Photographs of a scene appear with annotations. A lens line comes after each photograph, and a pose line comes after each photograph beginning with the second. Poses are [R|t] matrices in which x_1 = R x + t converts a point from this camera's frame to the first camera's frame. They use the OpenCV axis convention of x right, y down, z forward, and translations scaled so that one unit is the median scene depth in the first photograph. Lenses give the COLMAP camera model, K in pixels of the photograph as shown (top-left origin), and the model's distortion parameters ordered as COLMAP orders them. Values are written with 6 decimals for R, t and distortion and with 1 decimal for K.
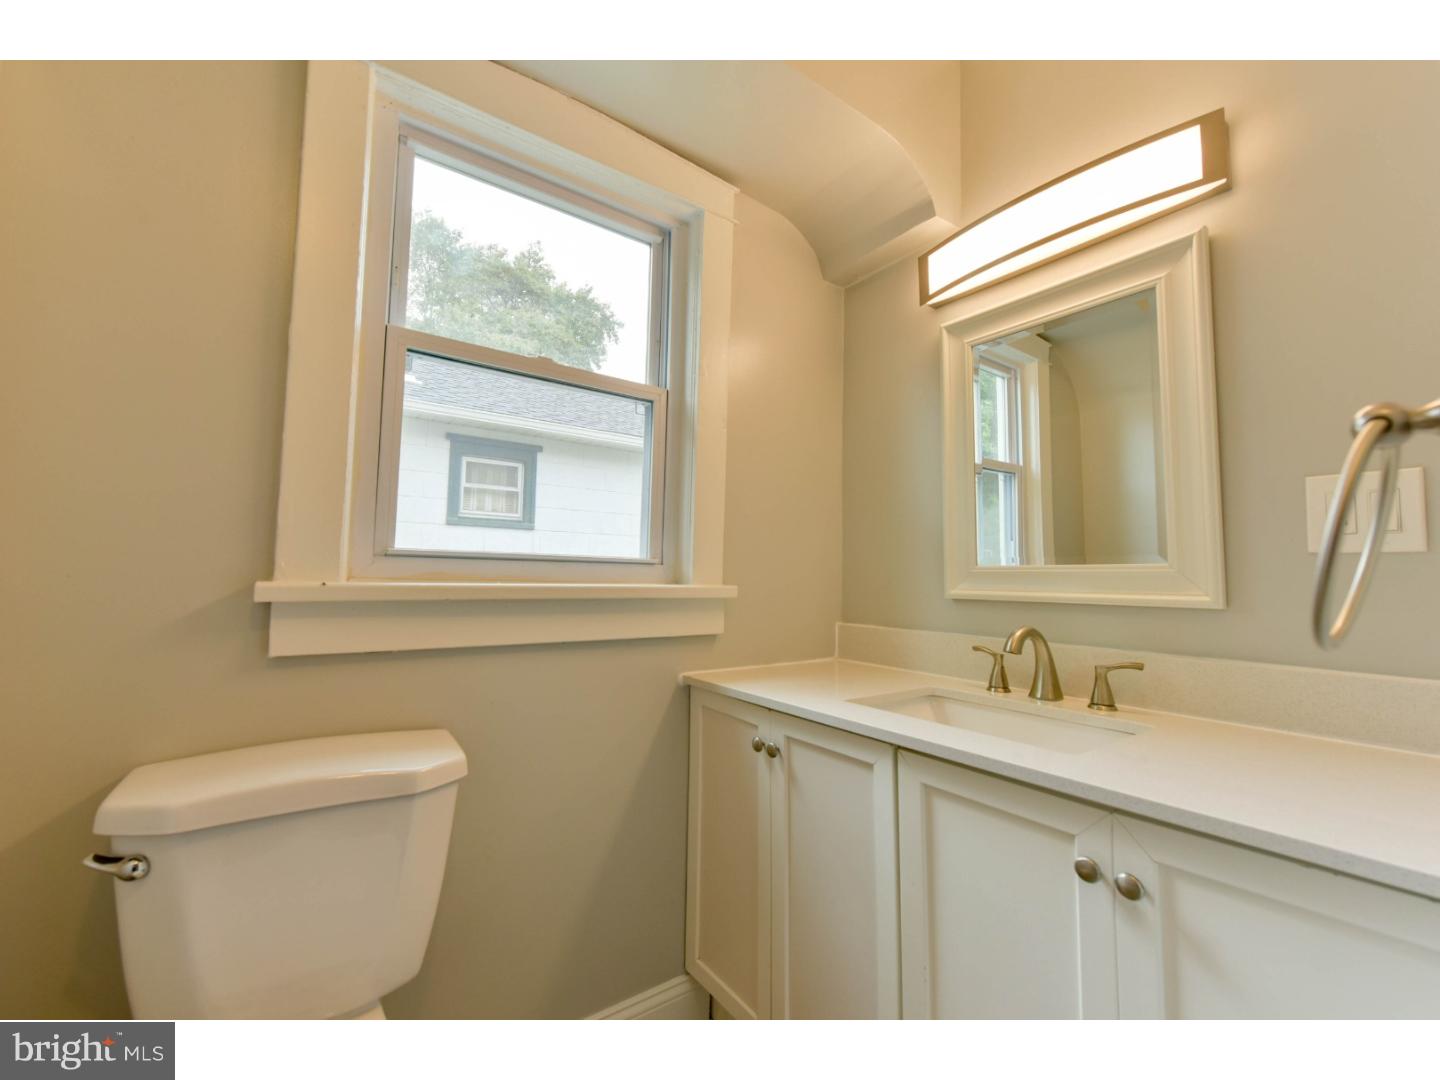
lens RADIAL K [[581.1, 0, 715.0], [0, 581.1, 533.3], [0, 0, 1]] dist [0.000261, -0.000386]
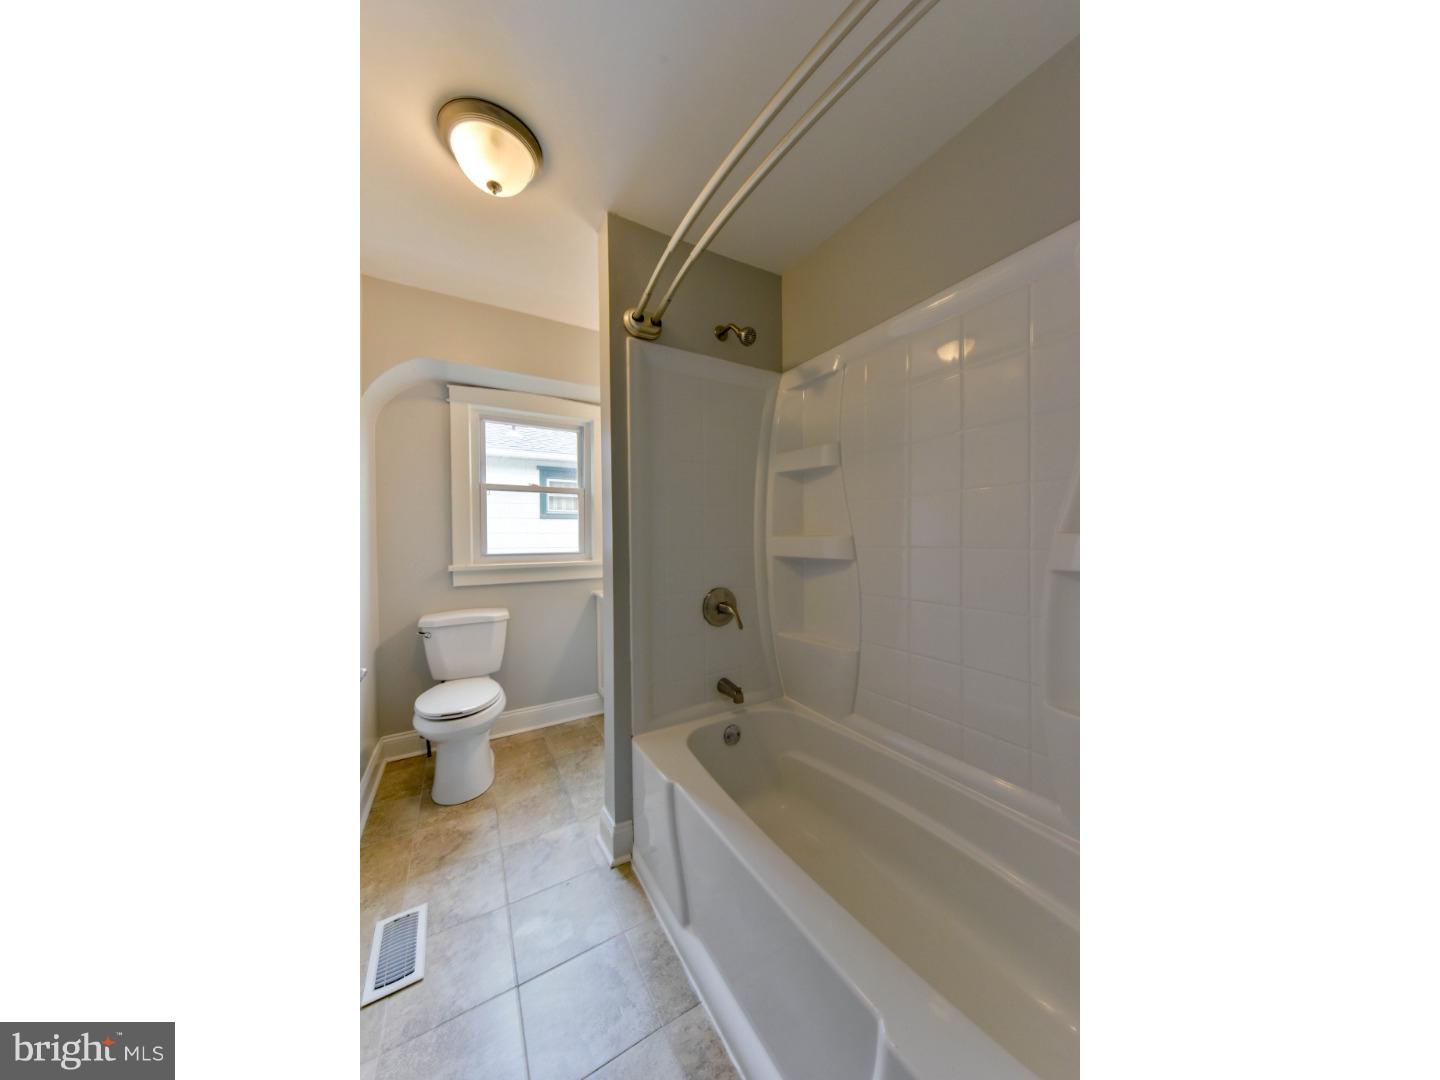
lens RADIAL K [[424.6, 0, 720.0], [0, 424.6, 540.0], [0, 0, 1]] dist [0.000246, -0.000016]
pose [[0.996483, -0.024182, -0.080234, 0.908370], [0.030854, 0.996072, 0.082995, -0.199212], [0.077912, -0.085178, 0.993315, -1.209882]]
